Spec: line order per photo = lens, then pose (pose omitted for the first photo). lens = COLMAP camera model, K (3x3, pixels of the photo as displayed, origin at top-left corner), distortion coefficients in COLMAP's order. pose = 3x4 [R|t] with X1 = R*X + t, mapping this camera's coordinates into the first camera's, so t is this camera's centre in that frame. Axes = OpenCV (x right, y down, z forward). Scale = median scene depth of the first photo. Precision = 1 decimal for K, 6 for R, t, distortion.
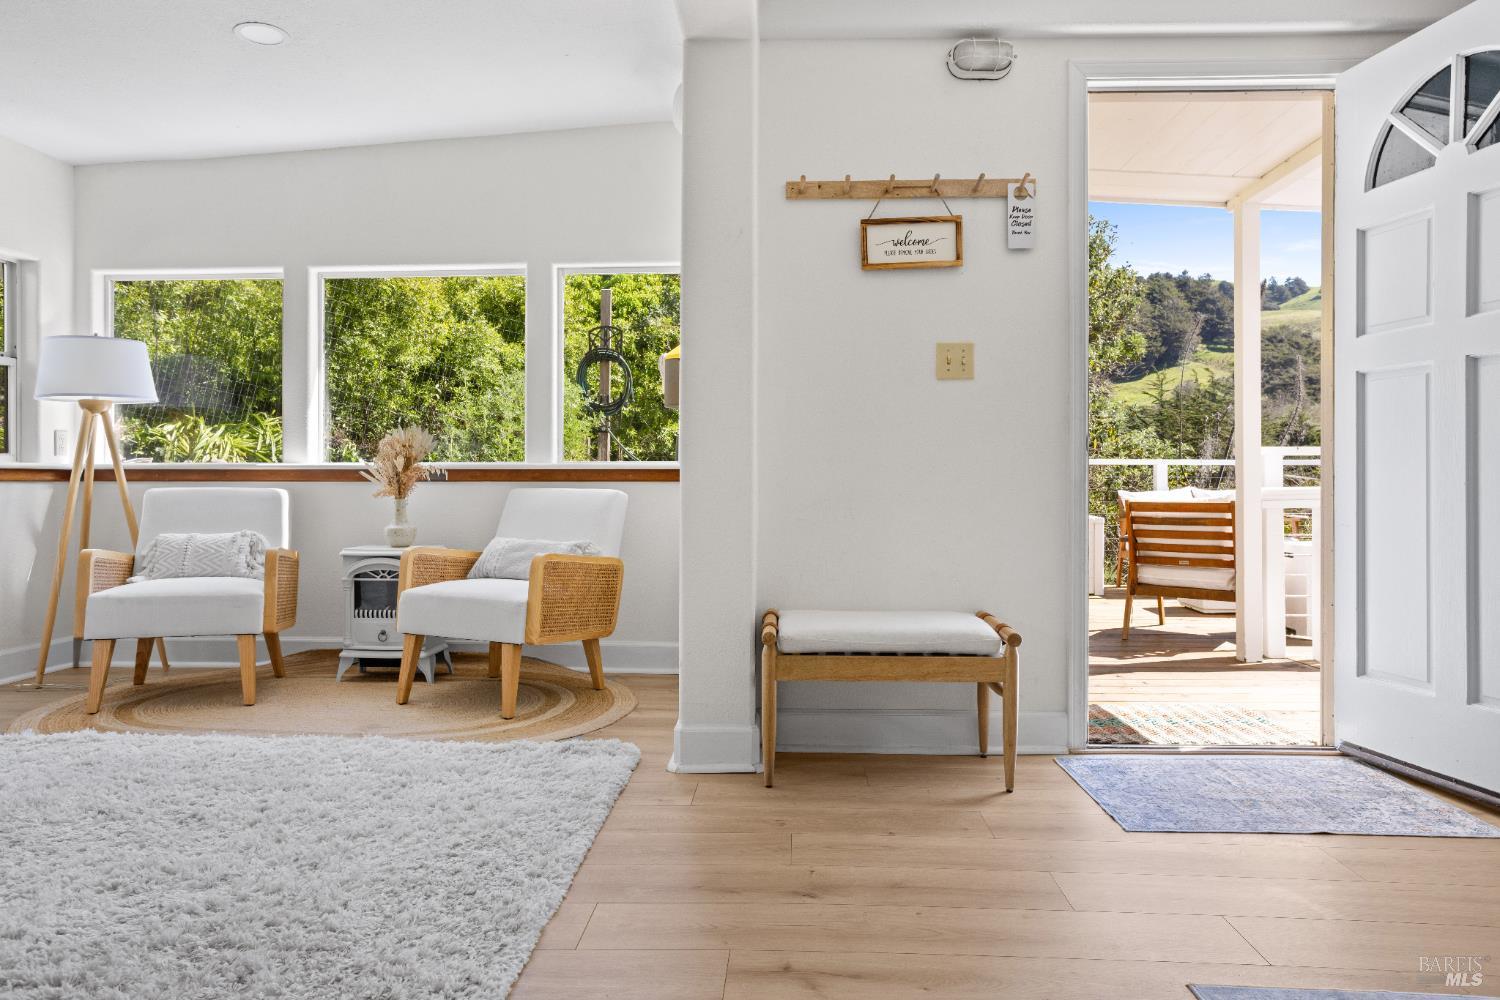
lens RADIAL K [[966.0, 0, 746.1], [0, 966.0, 485.0], [0, 0, 1]] dist [0.007353, 0.007182]
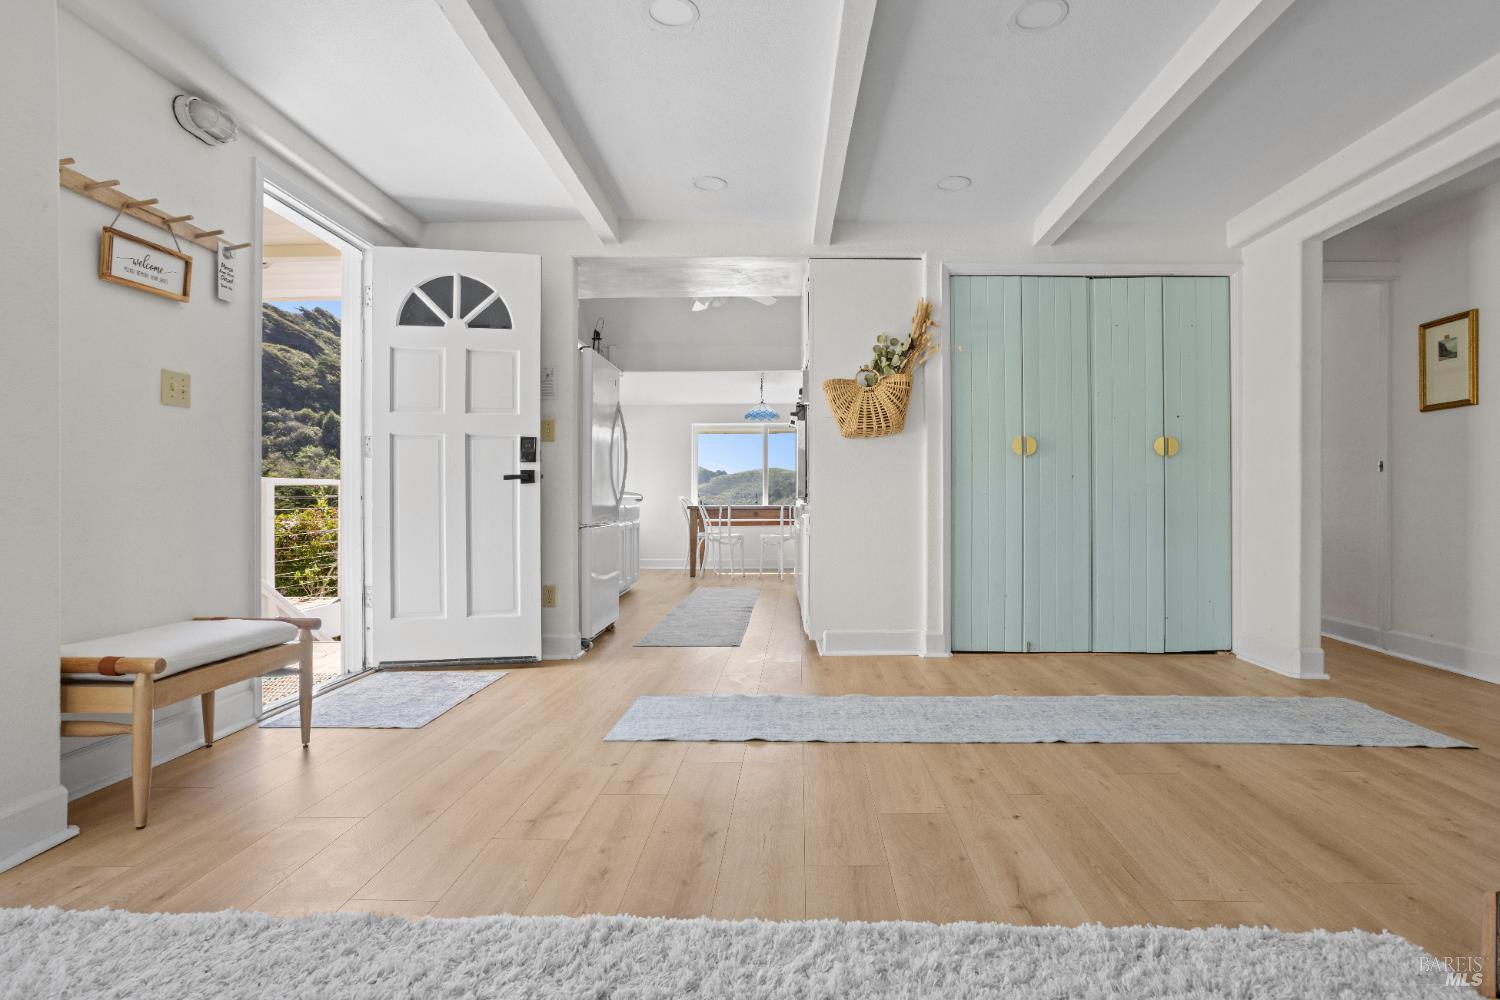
lens RADIAL K [[806.3, 0, 754.7], [0, 806.3, 498.2], [0, 0, 1]] dist [-0.002233, -0.000466]
pose [[-0.010568, 0.002135, 0.999942, -0.687392], [0.008265, 0.999964, -0.002048, 0.000757], [-0.999910, 0.008243, -0.010585, 0.372313]]
